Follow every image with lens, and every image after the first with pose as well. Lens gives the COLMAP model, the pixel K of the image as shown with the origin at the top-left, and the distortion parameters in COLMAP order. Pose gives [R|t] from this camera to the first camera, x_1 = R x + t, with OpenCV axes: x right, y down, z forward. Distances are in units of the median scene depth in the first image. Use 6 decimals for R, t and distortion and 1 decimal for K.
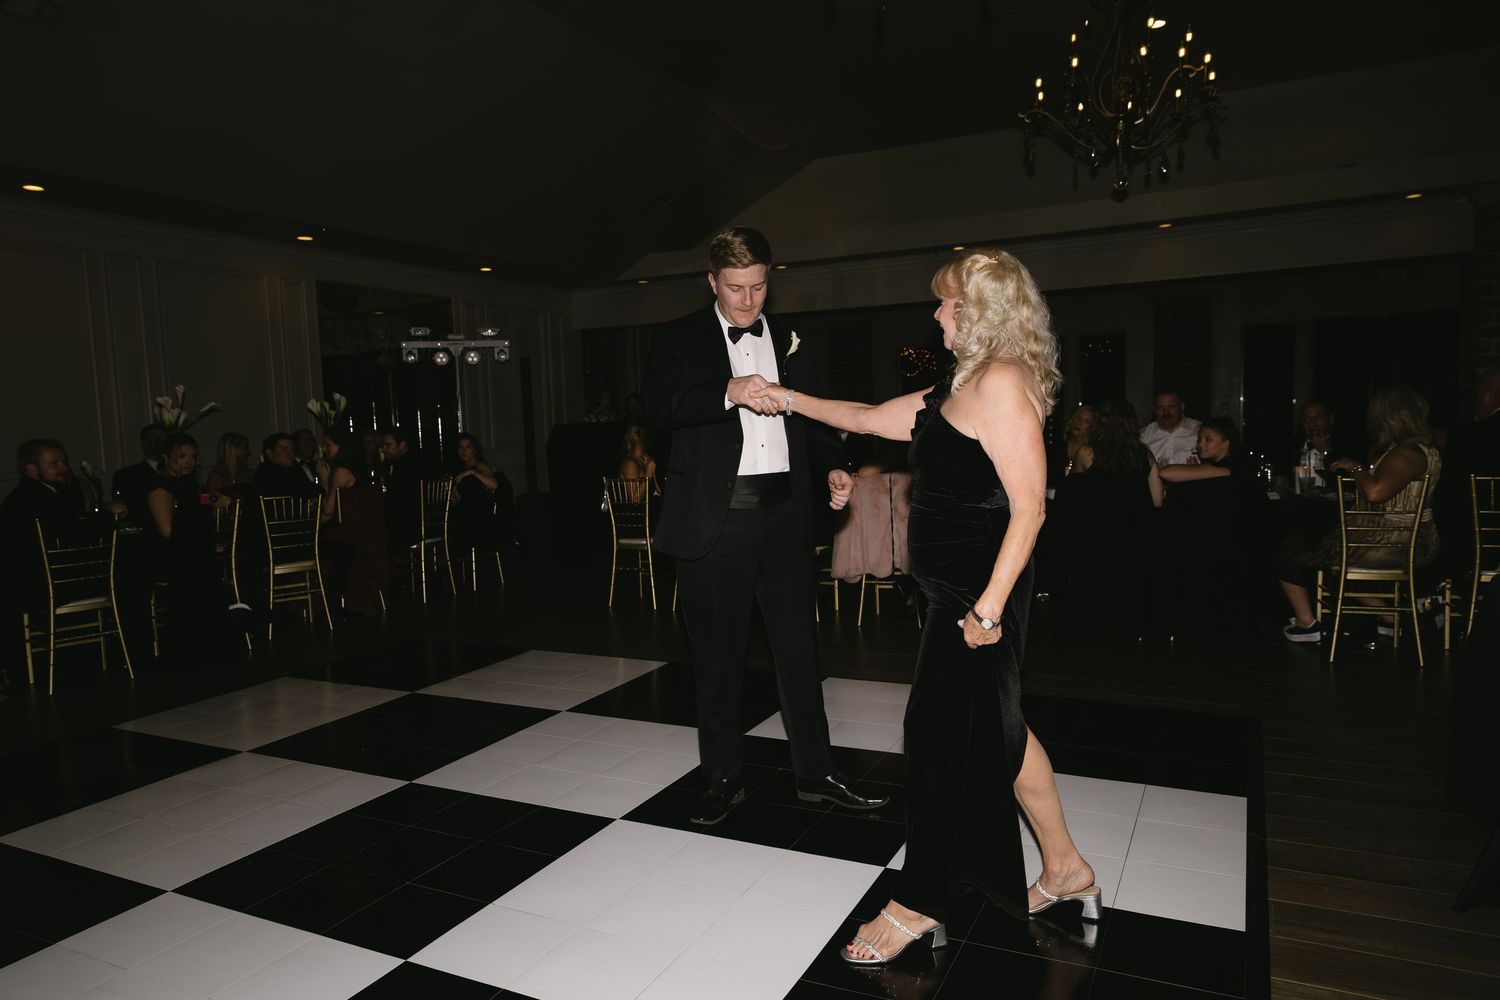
lens RADIAL K [[998.9, 0, 755.0], [0, 998.9, 499.7], [0, 0, 1]] dist [0.002995, -0.004330]
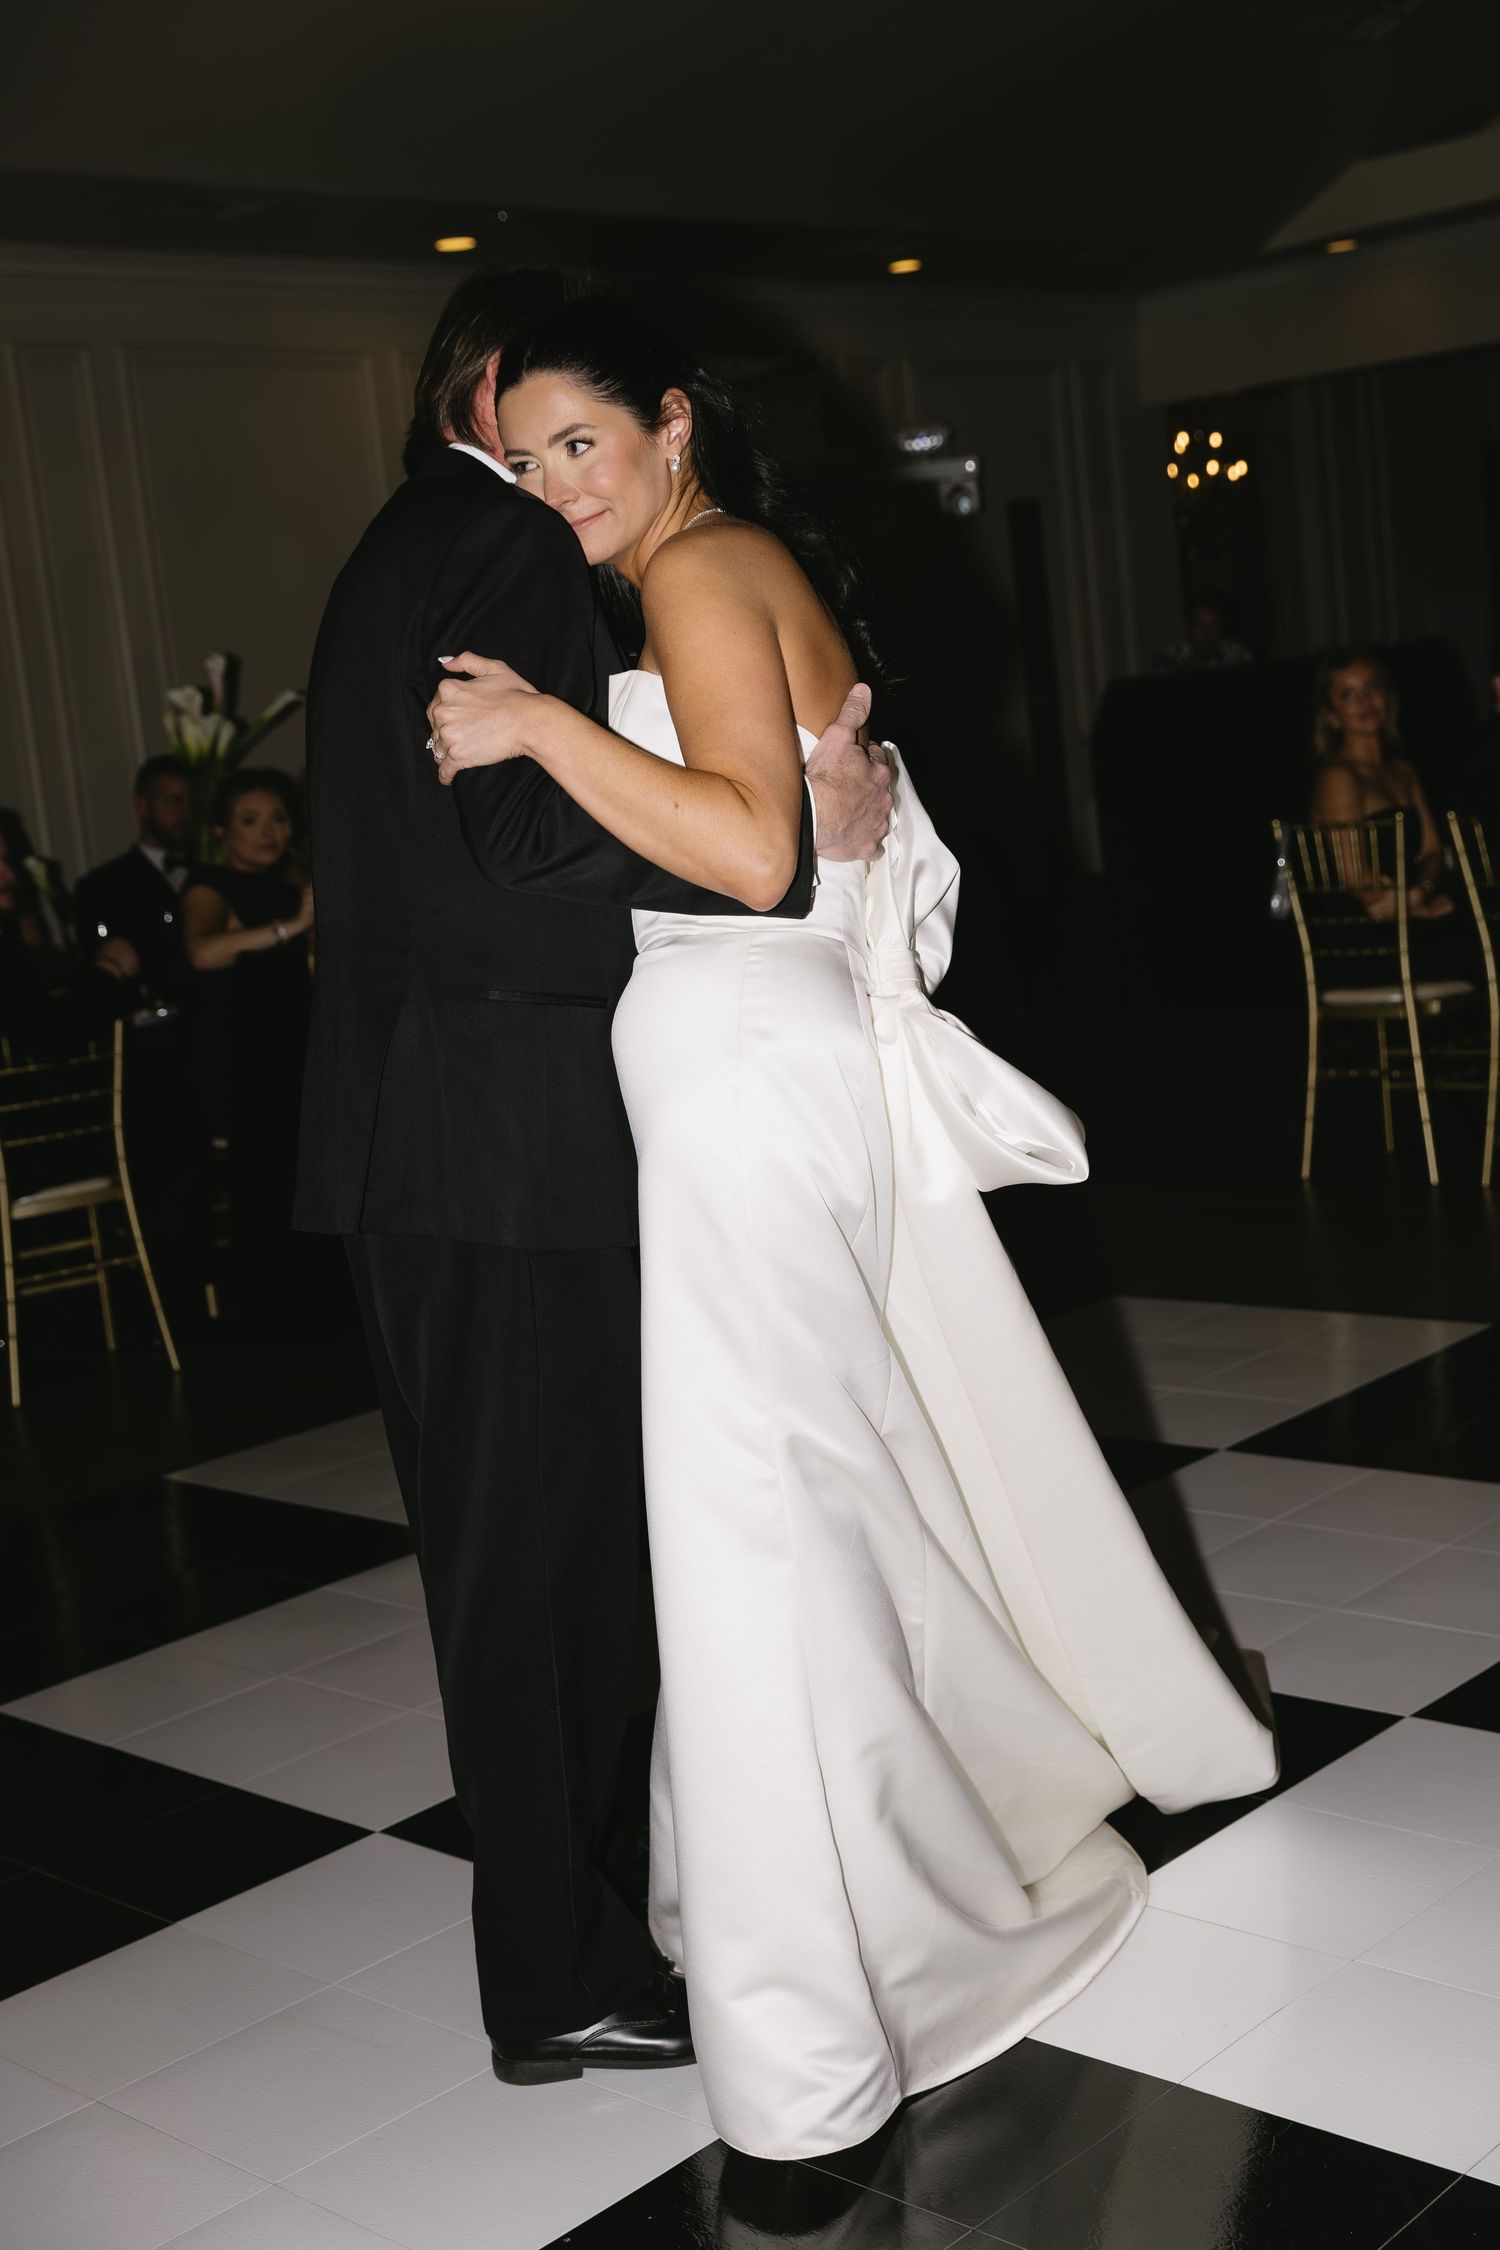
lens RADIAL K [[2869.1, 0, 736.9], [0, 2869.1, 1121.3], [0, 0, 1]] dist [0.027869, 0.000000]
pose [[0.950555, -0.027615, -0.309325, -0.018328], [0.052264, 0.996057, 0.071682, 0.000728], [0.306126, -0.084304, 0.948251, -0.050782]]
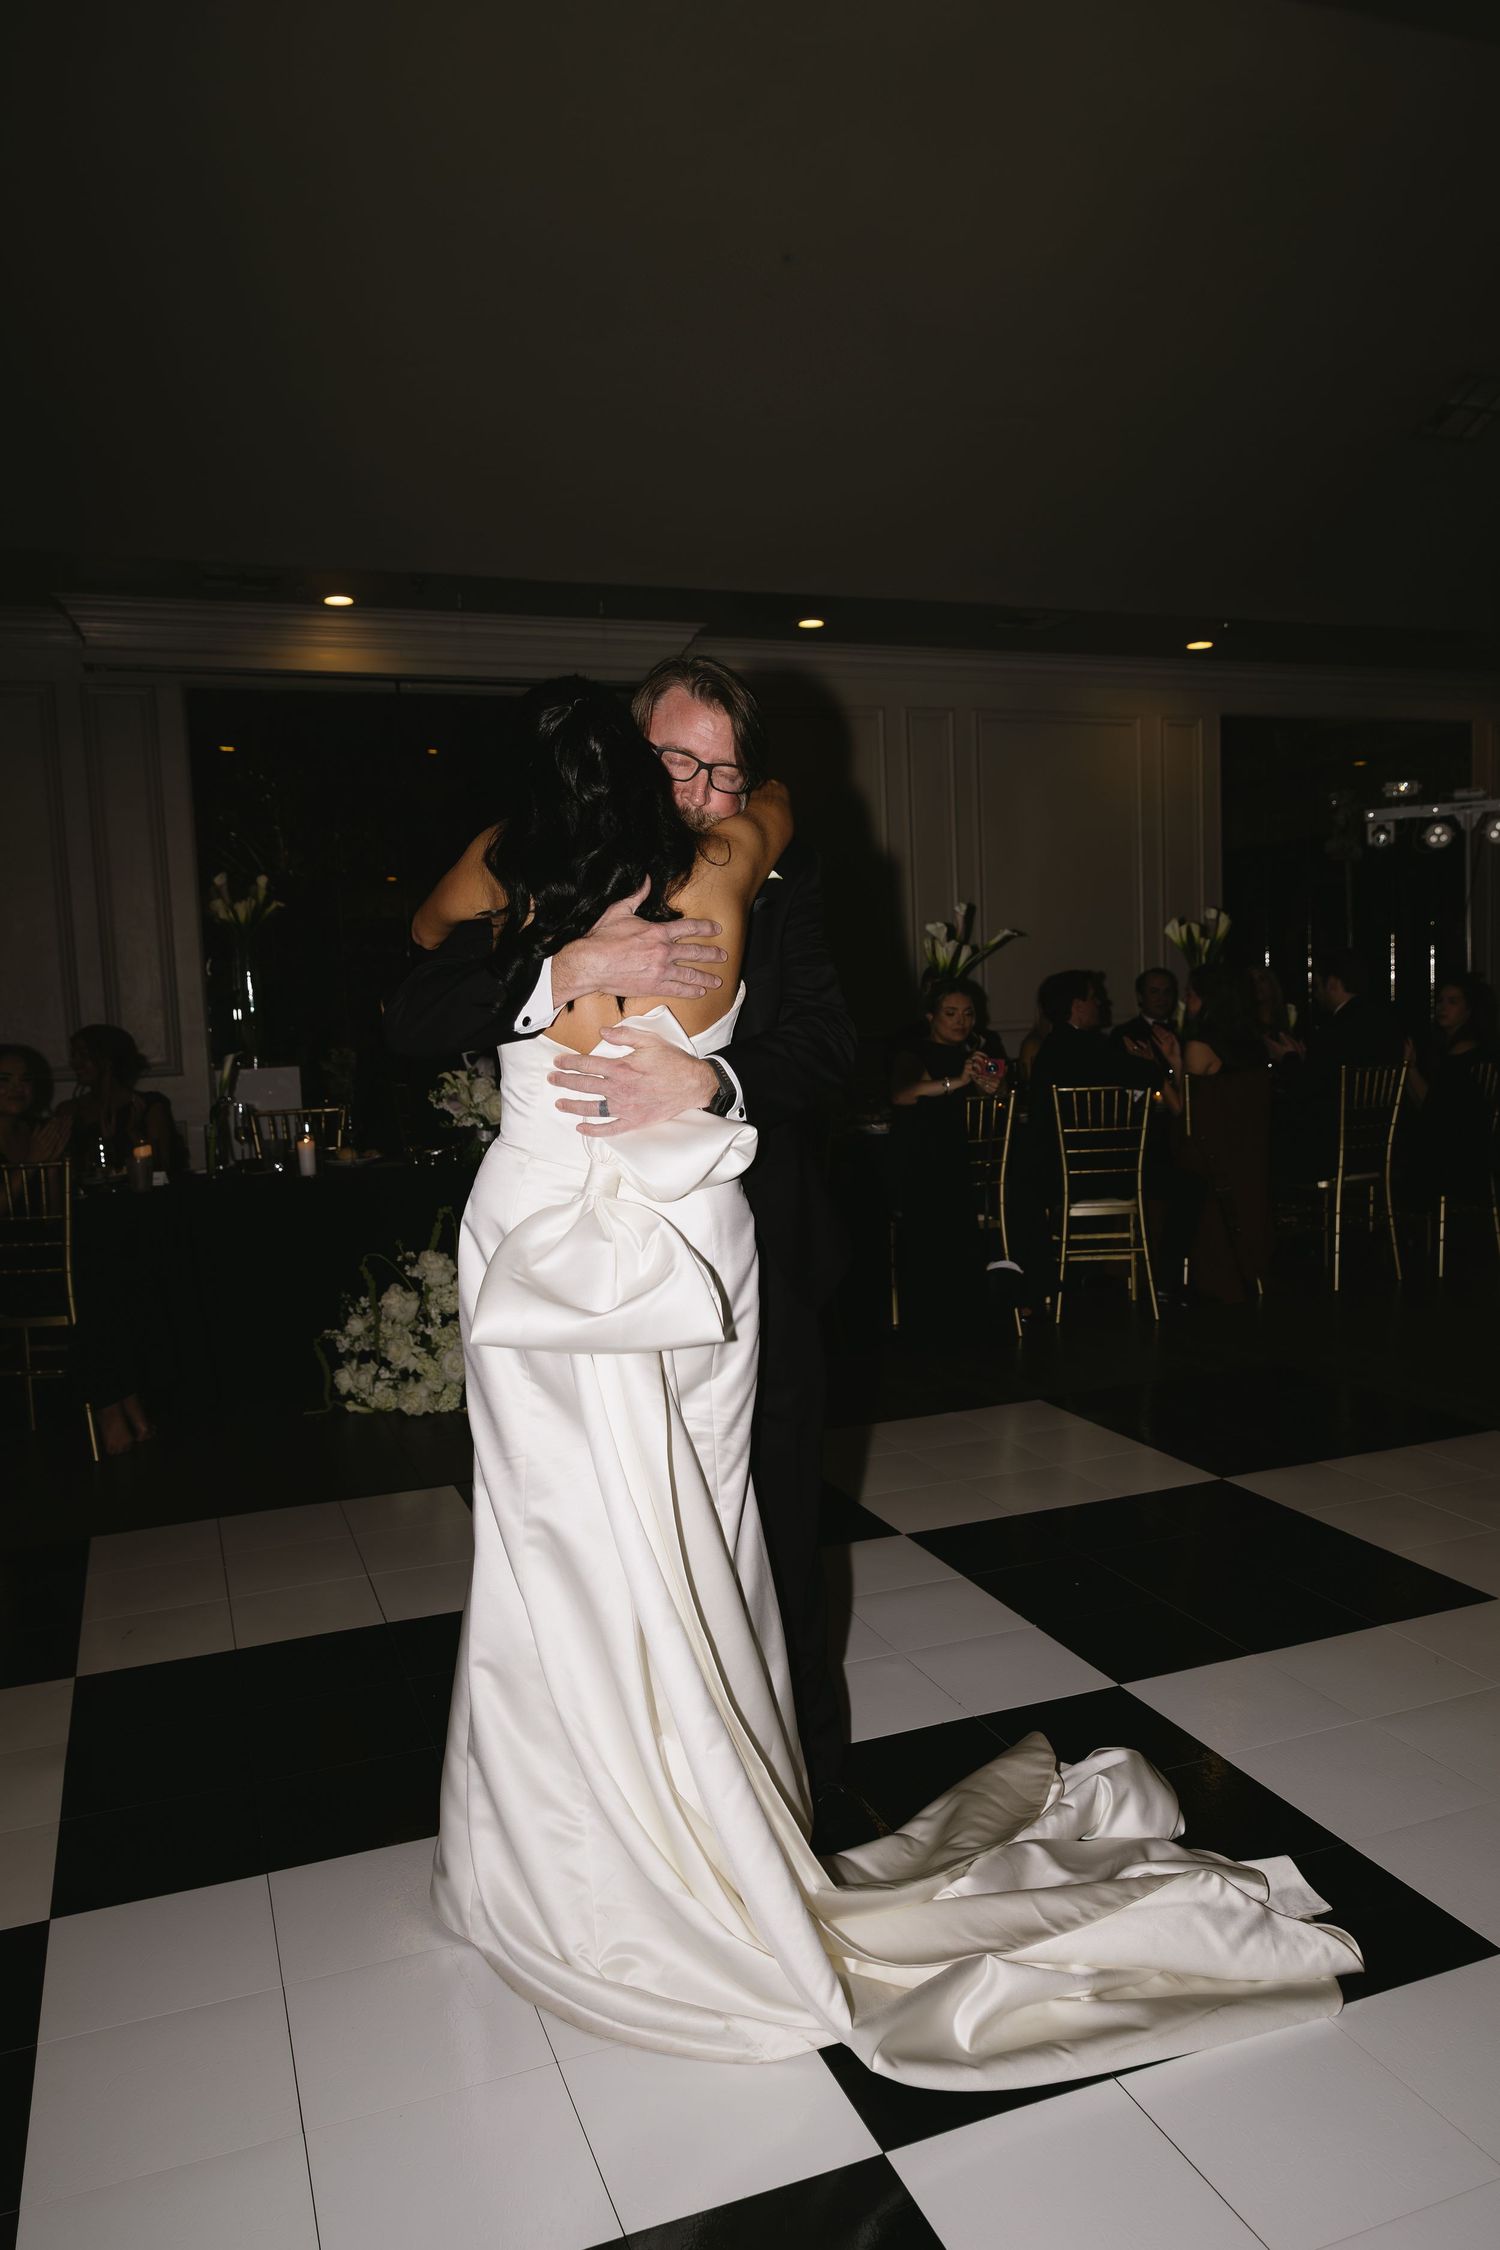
lens RADIAL K [[1642.4, 0, 745.7], [0, 1642.4, 1124.8], [0, 0, 1]] dist [-0.001822, -0.003924]
pose [[0.732670, 0.064222, -0.677547, 0.037076], [-0.042481, 0.997912, 0.048651, -0.018154], [0.679257, -0.006863, 0.733869, 0.132208]]
